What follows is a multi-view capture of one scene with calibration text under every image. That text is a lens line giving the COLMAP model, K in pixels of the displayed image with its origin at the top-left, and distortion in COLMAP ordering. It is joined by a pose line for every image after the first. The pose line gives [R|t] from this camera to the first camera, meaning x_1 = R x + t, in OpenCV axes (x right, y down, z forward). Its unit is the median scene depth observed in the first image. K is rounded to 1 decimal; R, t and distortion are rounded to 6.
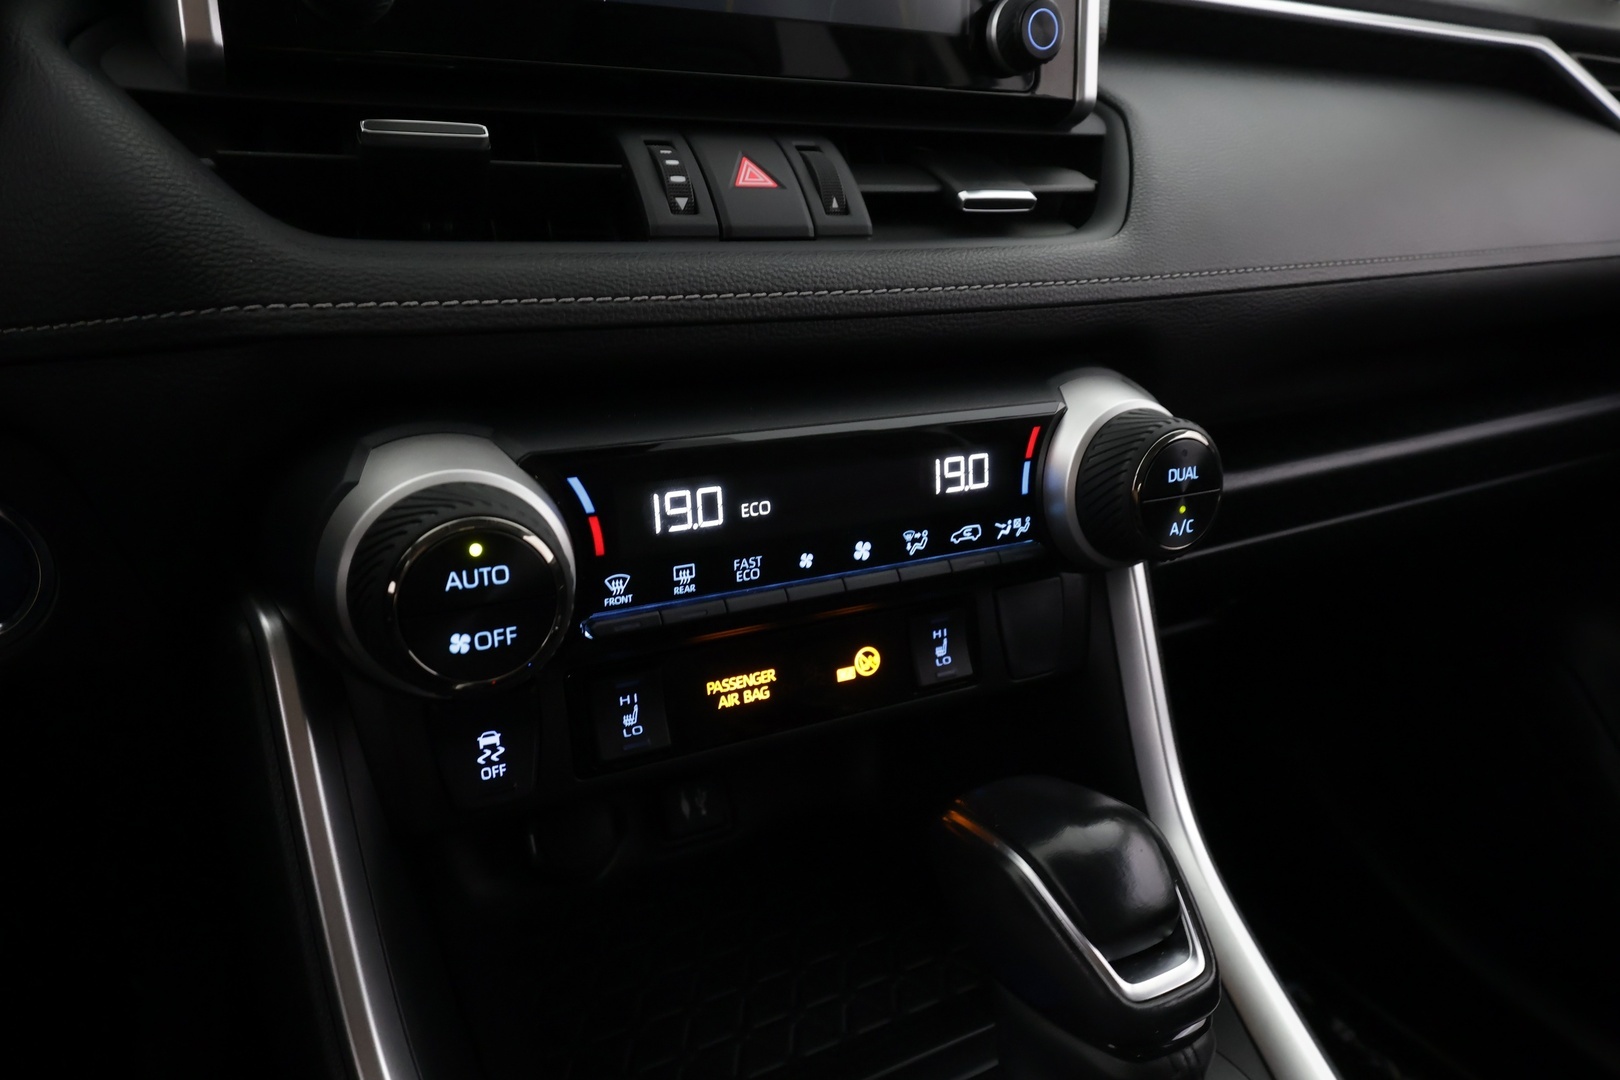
lens RADIAL K [[1091.1, 0, 810.0], [0, 1091.1, 540.0], [0, 0, 1]] dist [0.009845, 0.002009]
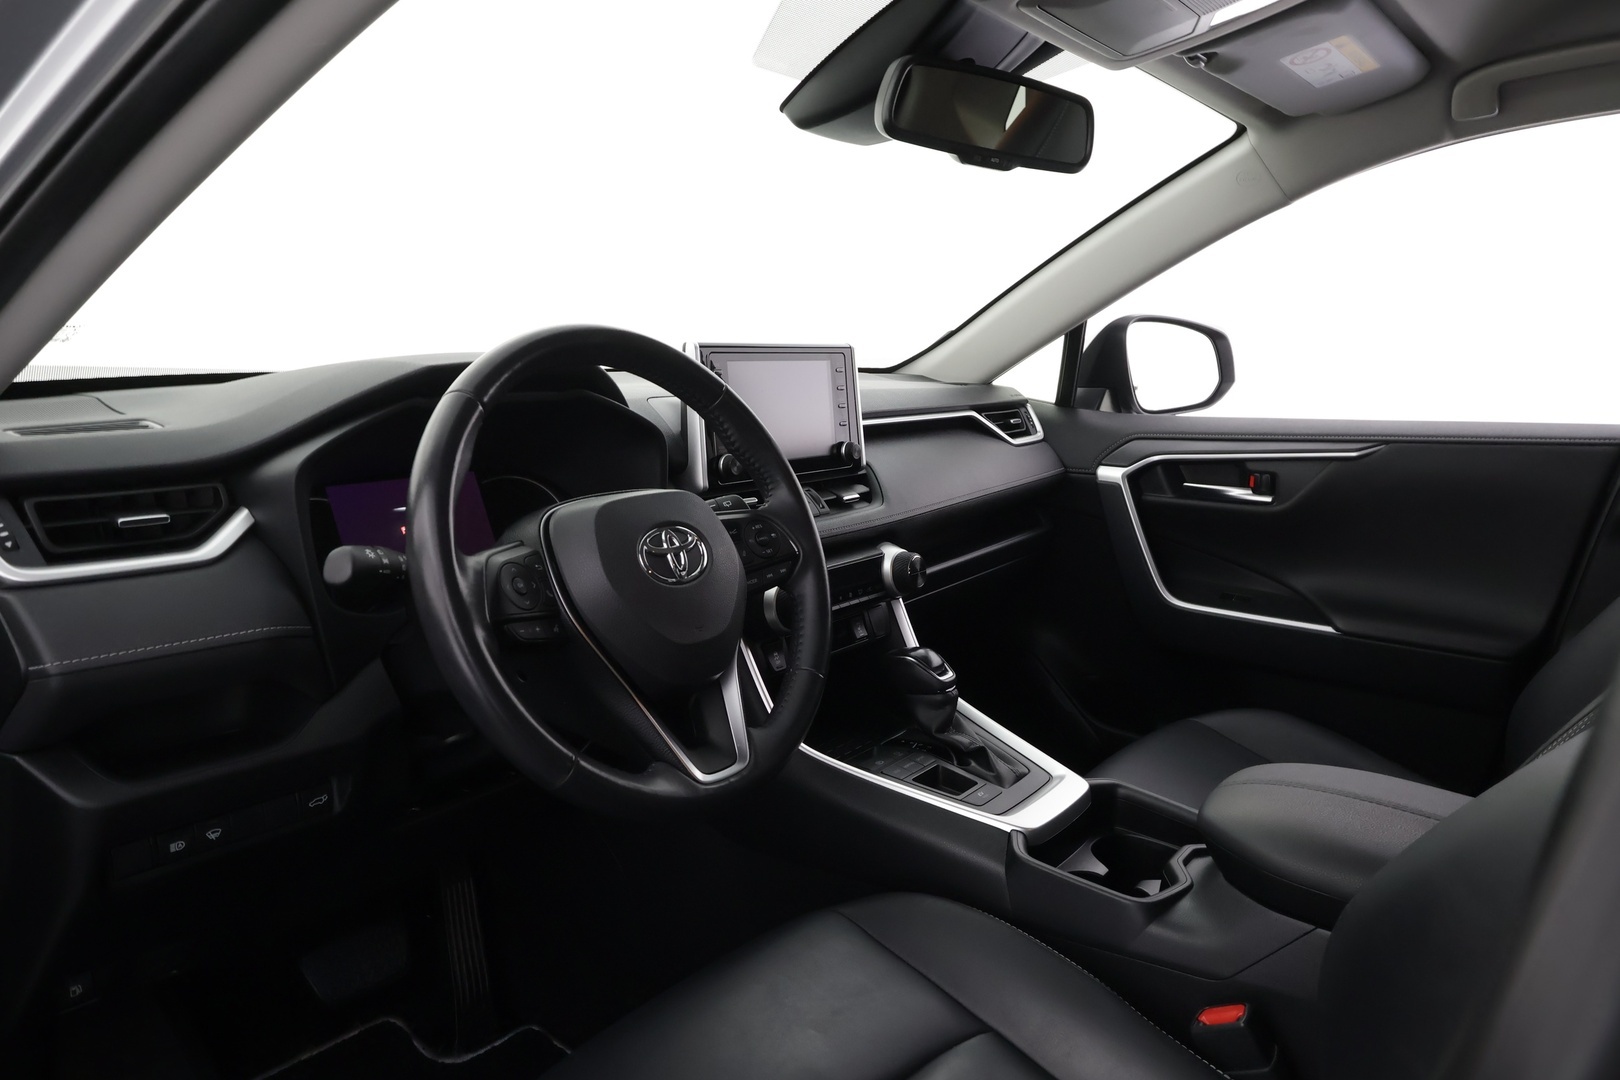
lens RADIAL K [[1091.1, 0, 810.0], [0, 1091.1, 540.0], [0, 0, 1]] dist [0.009845, 0.002009]
pose [[0.912988, -0.104247, 0.394442, -1.739592], [0.172066, 0.975002, -0.140586, 0.367133], [-0.369926, 0.196224, 0.908103, -2.698236]]
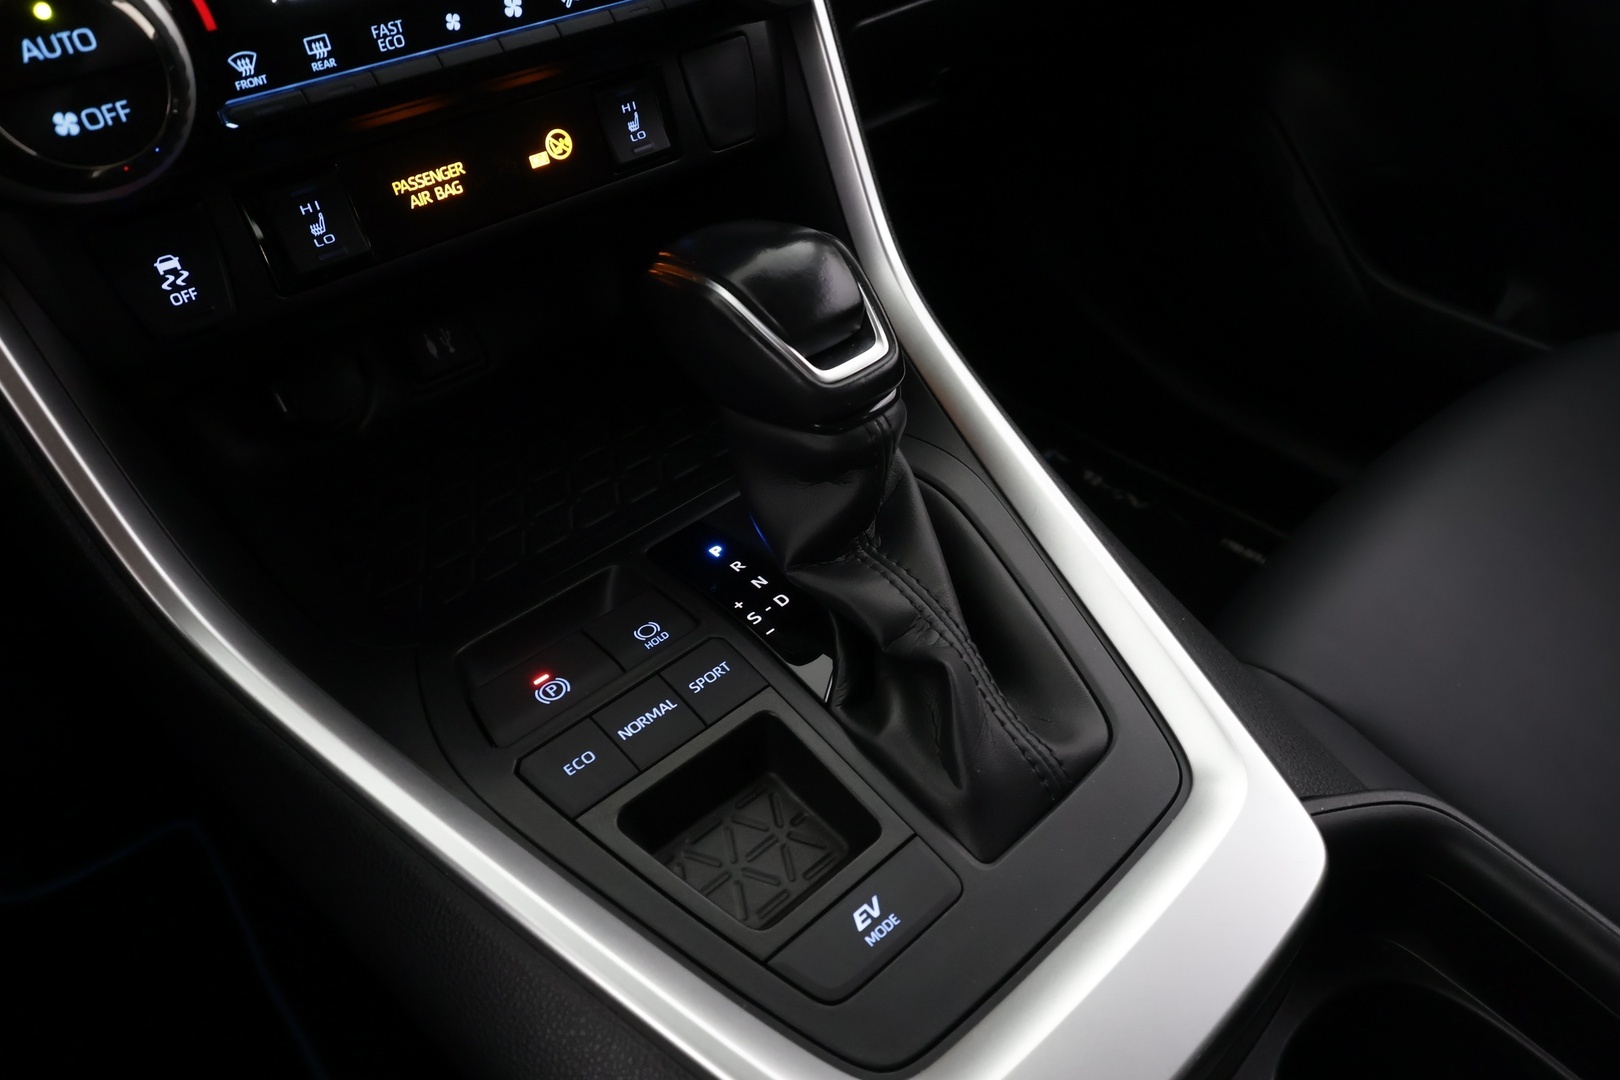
lens RADIAL K [[1091.1, 0, 810.0], [0, 1091.1, 540.0], [0, 0, 1]] dist [0.009845, 0.002009]
pose [[0.969279, -0.205003, 0.135913, 0.077973], [0.143434, 0.919992, 0.364748, 0.134704], [-0.199814, -0.334048, 0.921133, -0.095326]]
